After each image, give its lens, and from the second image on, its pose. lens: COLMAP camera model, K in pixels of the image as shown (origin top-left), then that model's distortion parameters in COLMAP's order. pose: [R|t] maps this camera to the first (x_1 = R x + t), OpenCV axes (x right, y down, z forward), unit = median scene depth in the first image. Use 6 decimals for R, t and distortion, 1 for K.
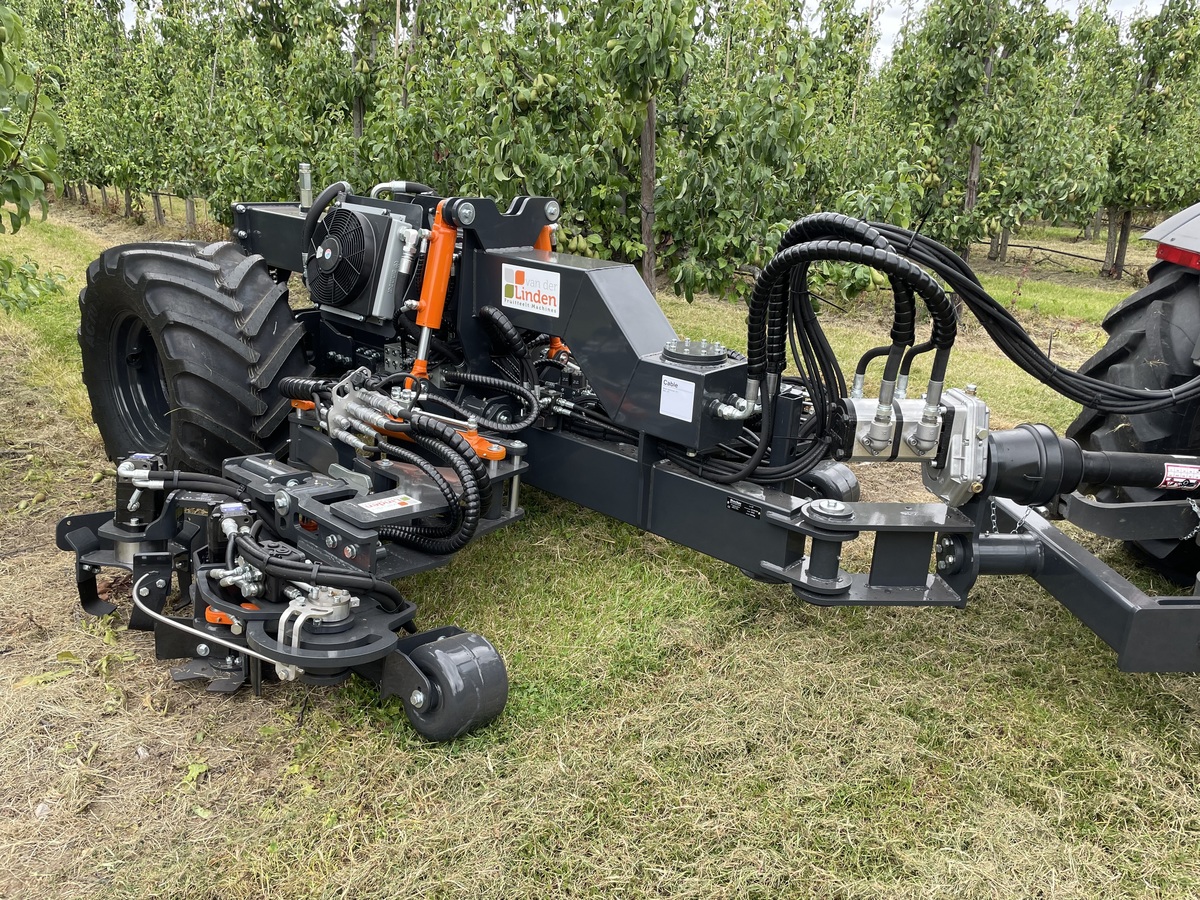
lens RADIAL K [[905.3, 0, 600.0], [0, 905.3, 450.0], [0, 0, 1]] dist [0.096309, -0.129066]
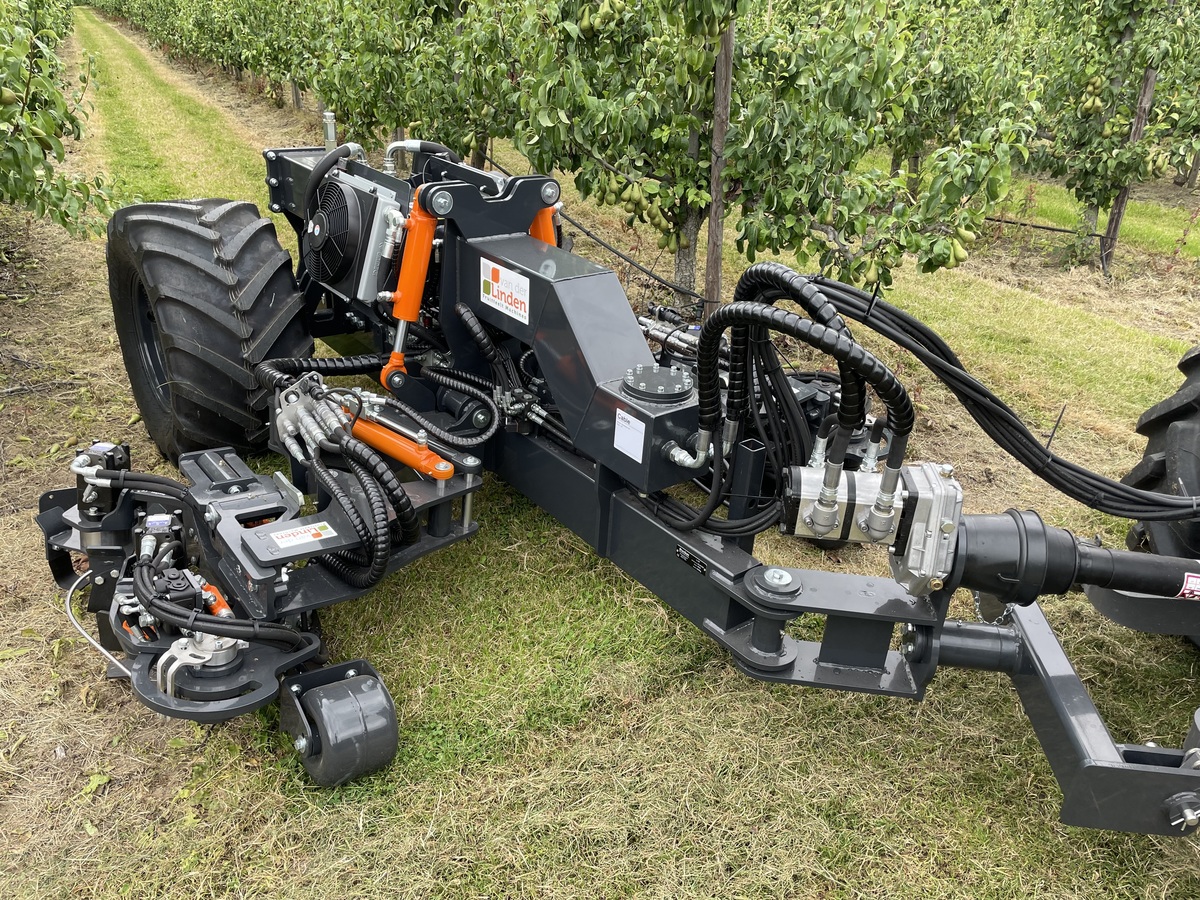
lens RADIAL K [[907.9, 0, 571.9], [0, 907.9, 465.0], [0, 0, 1]] dist [0.094733, -0.123366]
pose [[0.982106, 0.092867, -0.163840, 0.157562], [-0.070339, 0.987887, 0.138317, -0.130552], [0.174701, -0.124317, 0.976742, 0.075843]]
